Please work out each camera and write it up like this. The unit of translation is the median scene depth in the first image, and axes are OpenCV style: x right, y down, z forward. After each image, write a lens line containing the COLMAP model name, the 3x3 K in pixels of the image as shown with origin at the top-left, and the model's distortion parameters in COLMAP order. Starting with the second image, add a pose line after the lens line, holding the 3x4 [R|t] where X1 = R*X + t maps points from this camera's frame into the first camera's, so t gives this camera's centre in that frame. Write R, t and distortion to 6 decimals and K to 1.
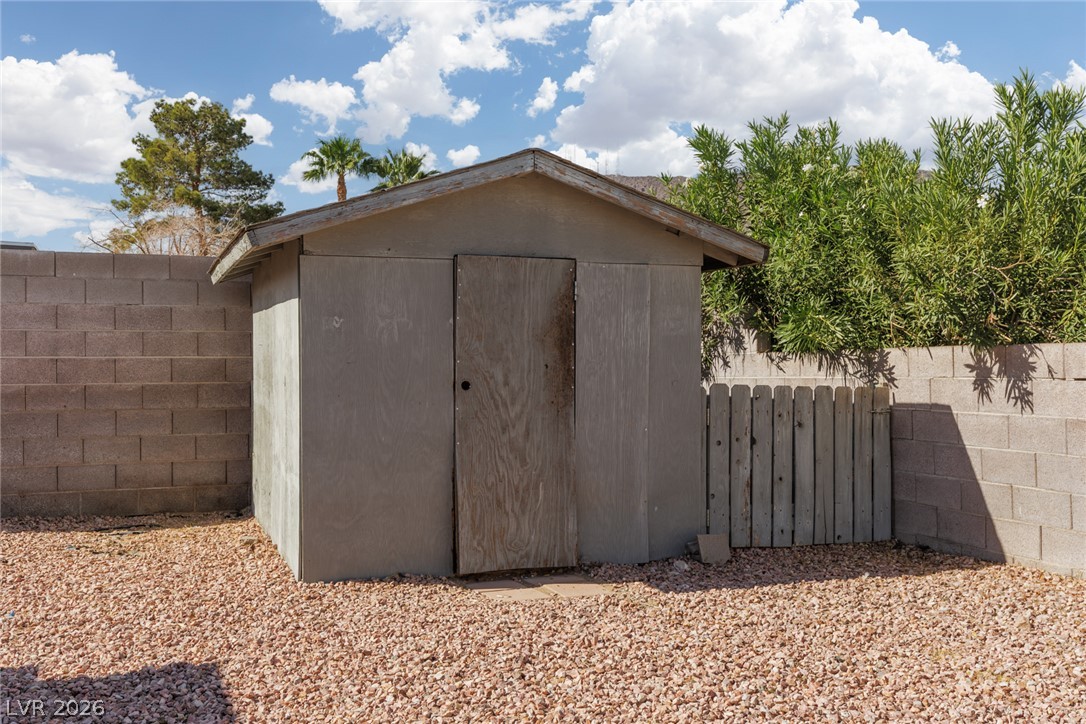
lens RADIAL K [[1037.8, 0, 543.0], [0, 1037.8, 362.0], [0, 0, 1]] dist [0.069467, 0.002203]
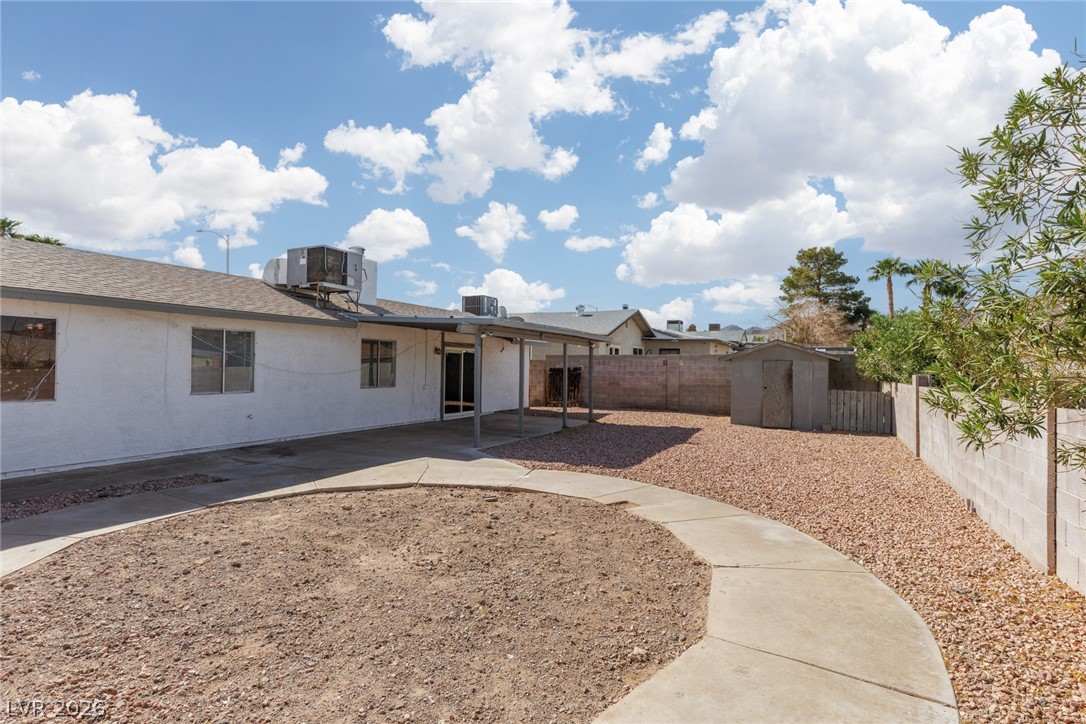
lens RADIAL K [[546.0, 0, 543.0], [0, 546.0, 362.0], [0, 0, 1]] dist [-0.000586, 0.000003]
pose [[0.673888, 0.004742, -0.738818, 0.801375], [-0.010850, 0.999935, -0.003479, -0.055745], [0.738754, 0.010361, 0.673896, -1.072883]]
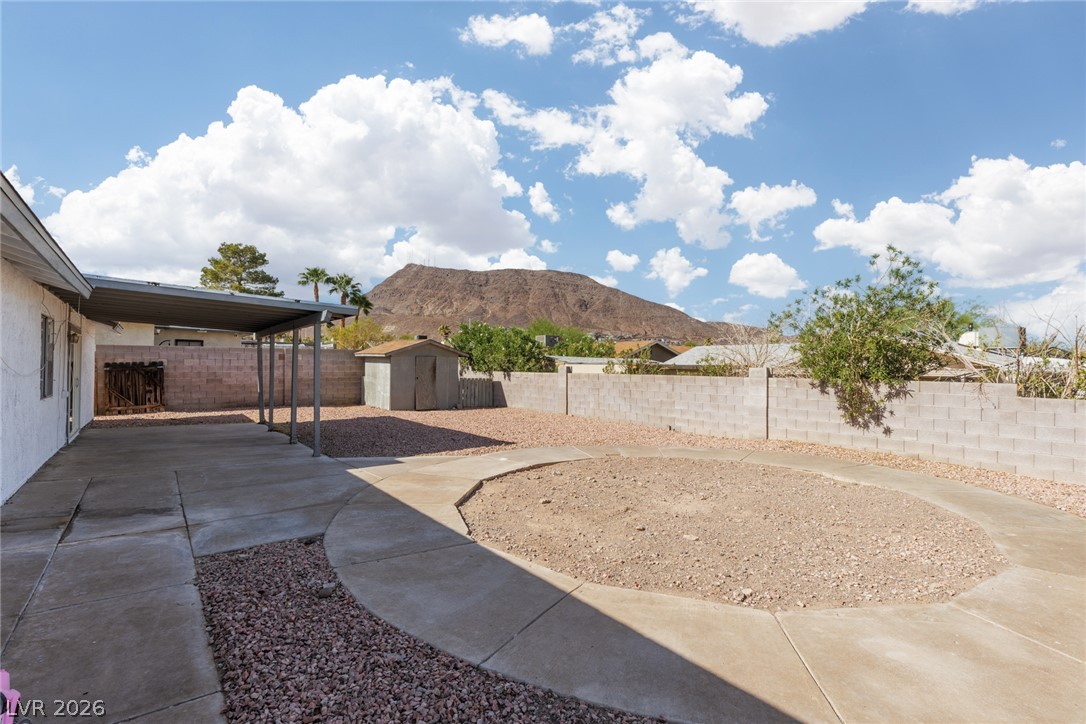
lens RADIAL K [[506.1, 0, 543.0], [0, 506.1, 362.0], [0, 0, 1]] dist [-0.001499, -0.000273]
pose [[0.959897, 0.010177, 0.280168, -0.141173], [-0.010410, 0.999946, -0.000656, -0.053756], [-0.280159, -0.002287, 0.959951, -1.417953]]
